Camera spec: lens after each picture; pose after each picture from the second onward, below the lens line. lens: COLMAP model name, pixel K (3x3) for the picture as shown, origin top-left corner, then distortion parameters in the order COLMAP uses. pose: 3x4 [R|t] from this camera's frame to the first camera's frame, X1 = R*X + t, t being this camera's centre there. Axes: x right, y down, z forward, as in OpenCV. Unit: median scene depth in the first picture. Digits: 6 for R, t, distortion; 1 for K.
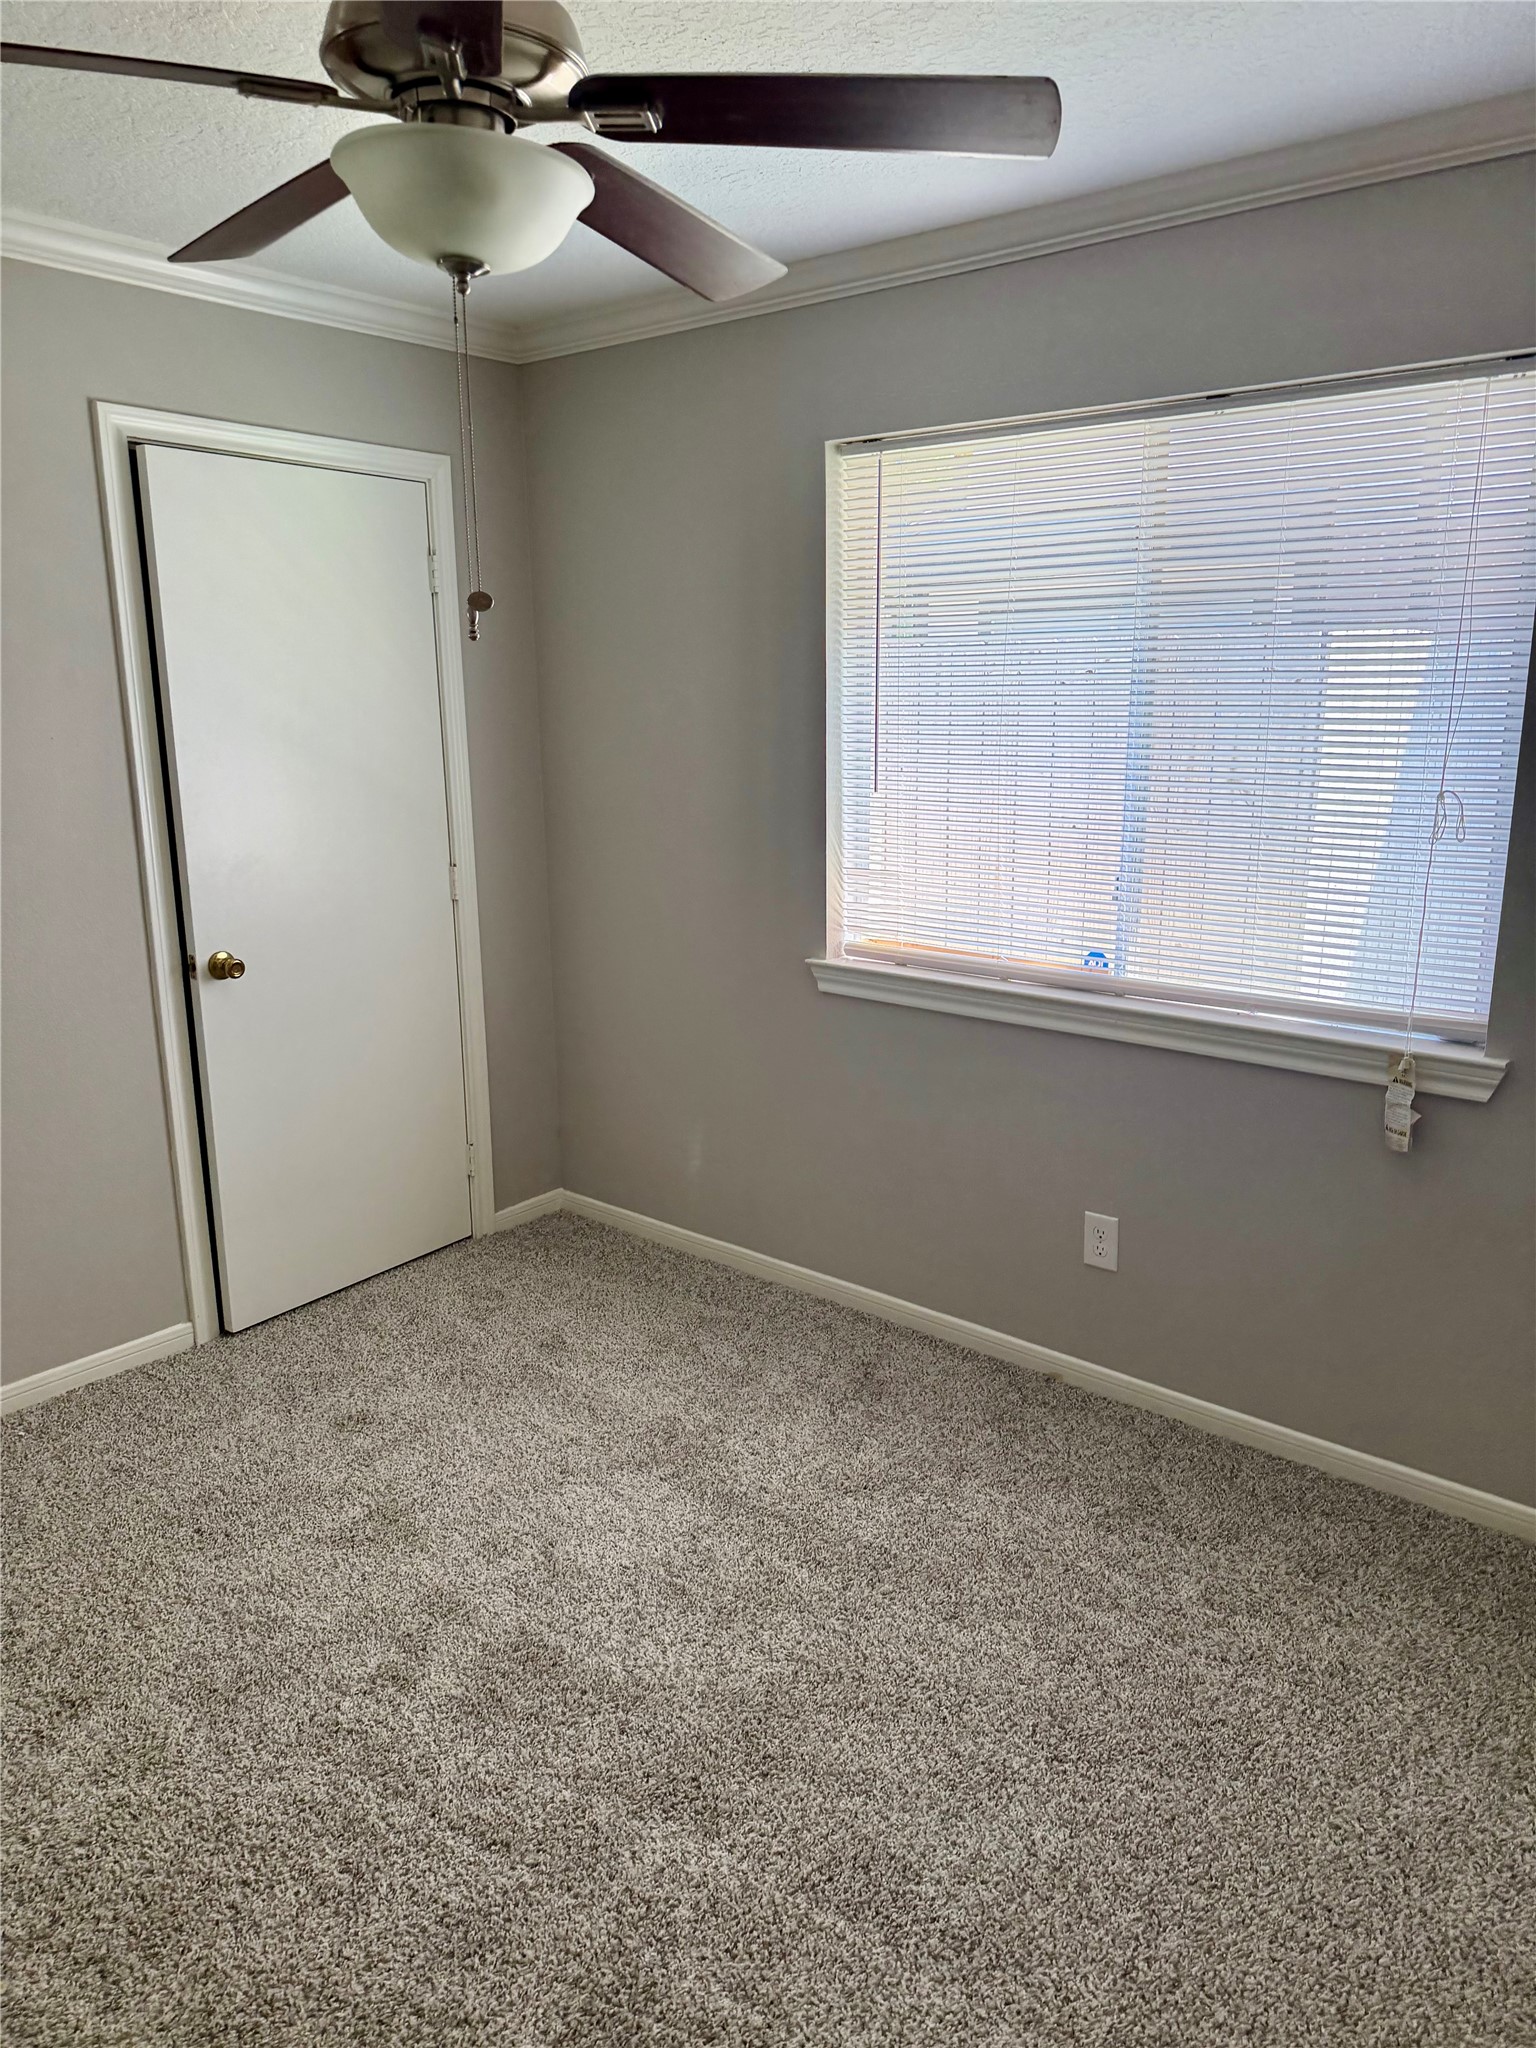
lens RADIAL K [[1452.4, 0, 771.6], [0, 1452.4, 994.8], [0, 0, 1]] dist [0.022939, -0.008089]
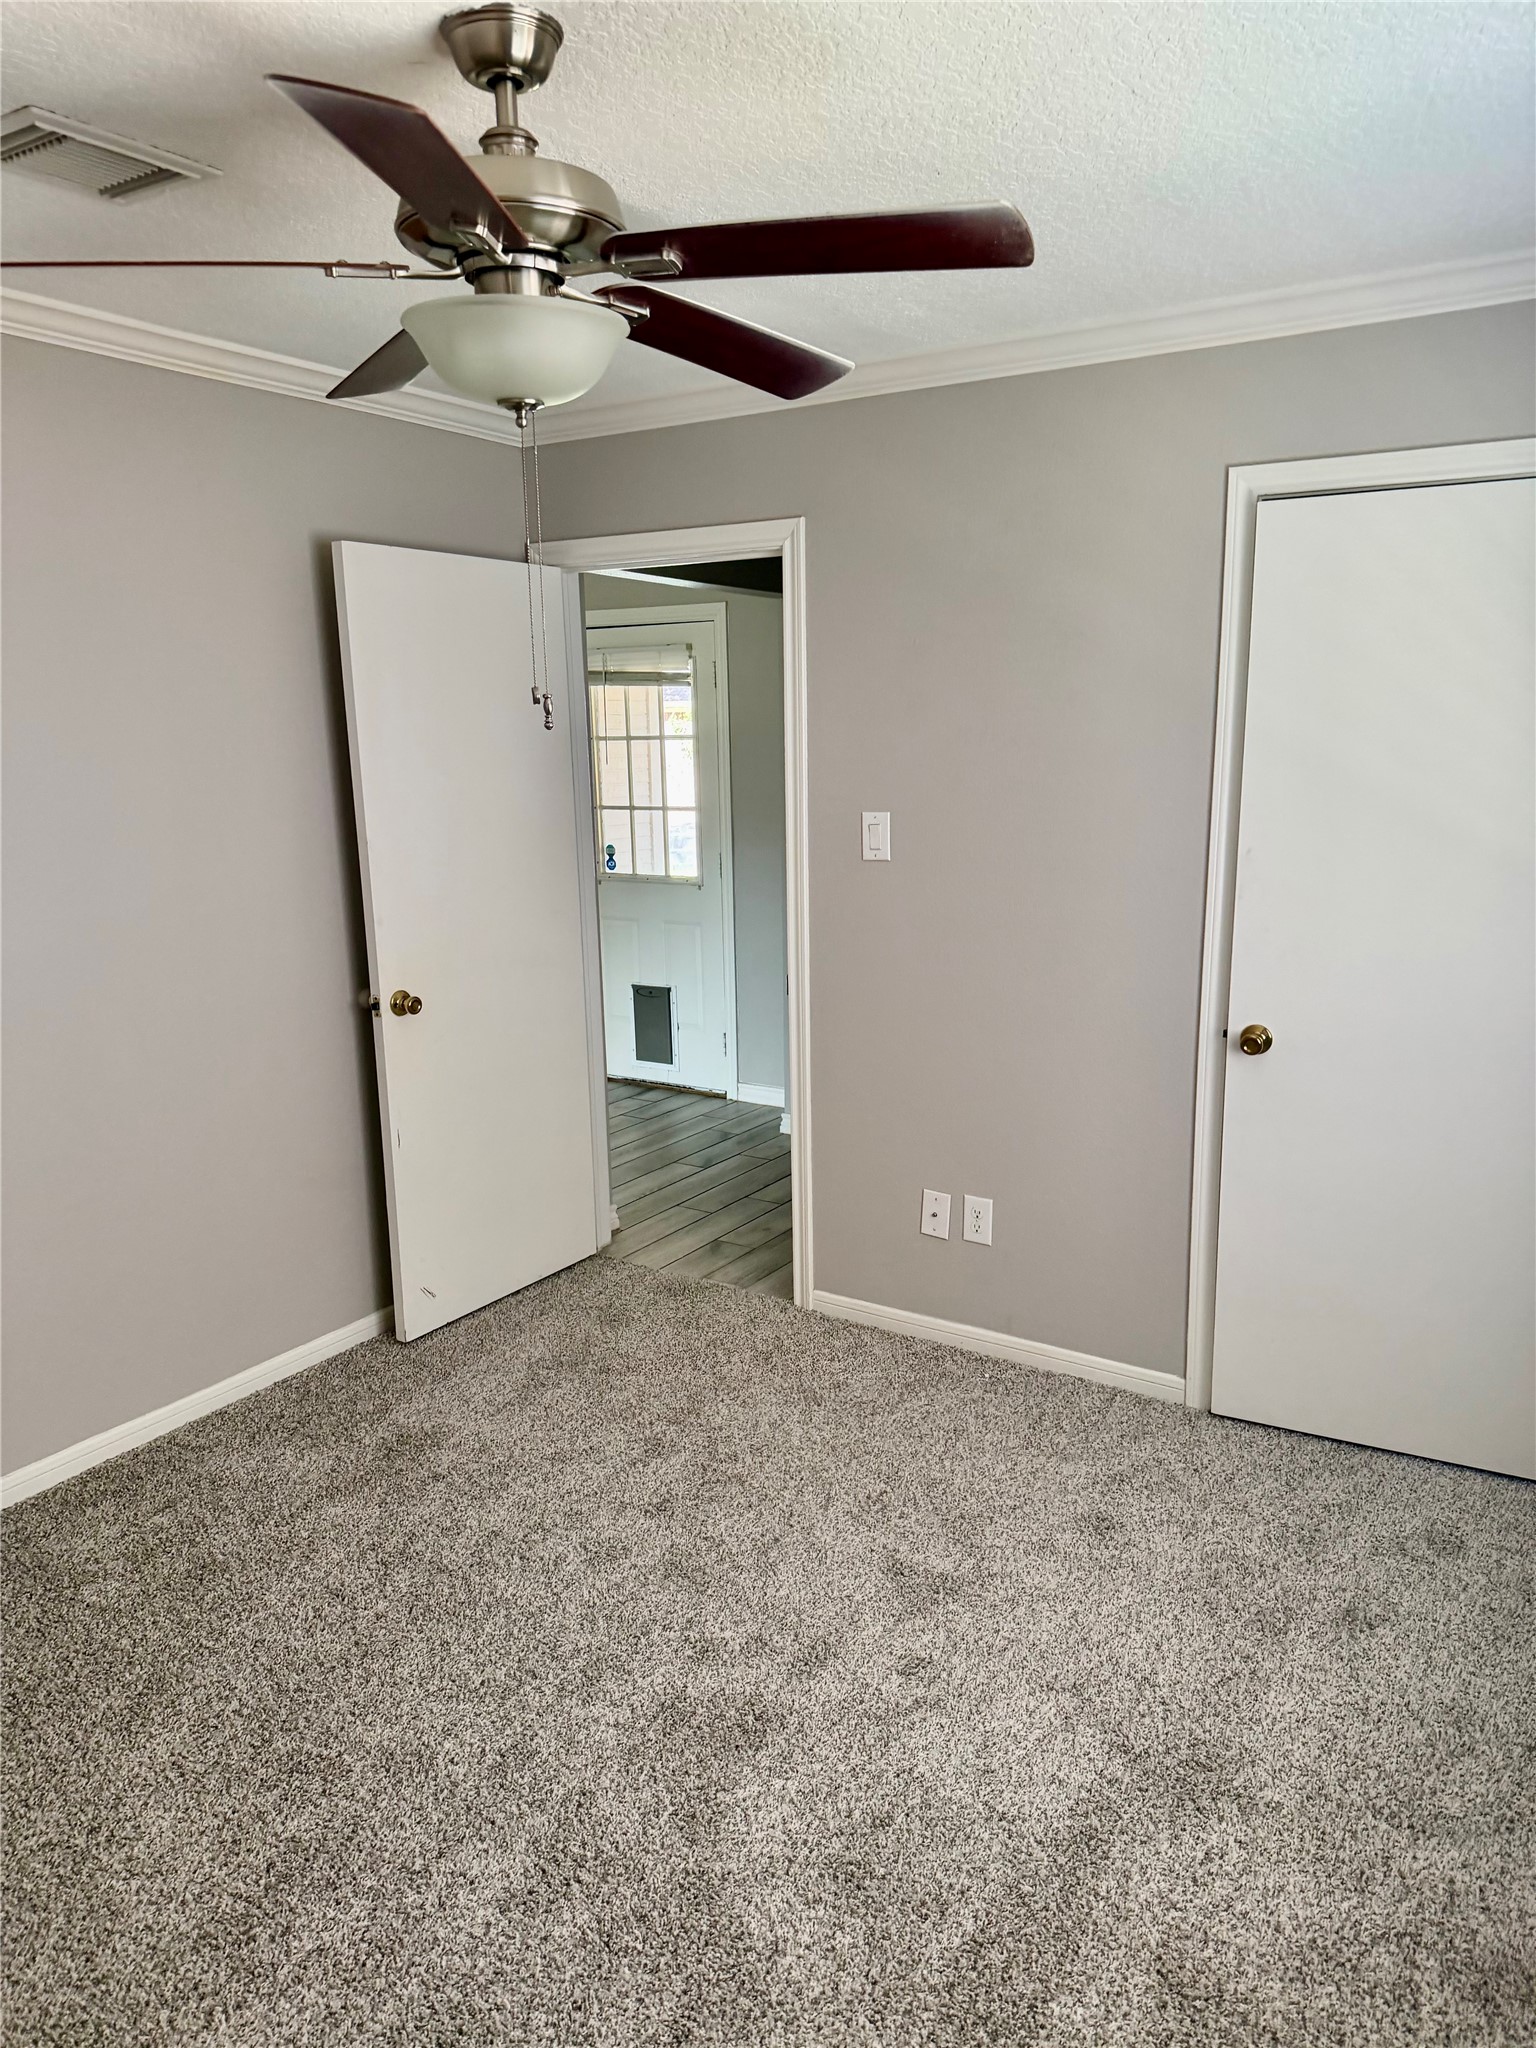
lens RADIAL K [[1452.4, 0, 771.6], [0, 1452.4, 994.8], [0, 0, 1]] dist [0.022939, -0.008089]
pose [[0.128813, 0.187379, -0.973805, 0.594528], [-0.201399, 0.966465, 0.159325, -0.161343], [0.971002, 0.175600, 0.162231, 0.635230]]
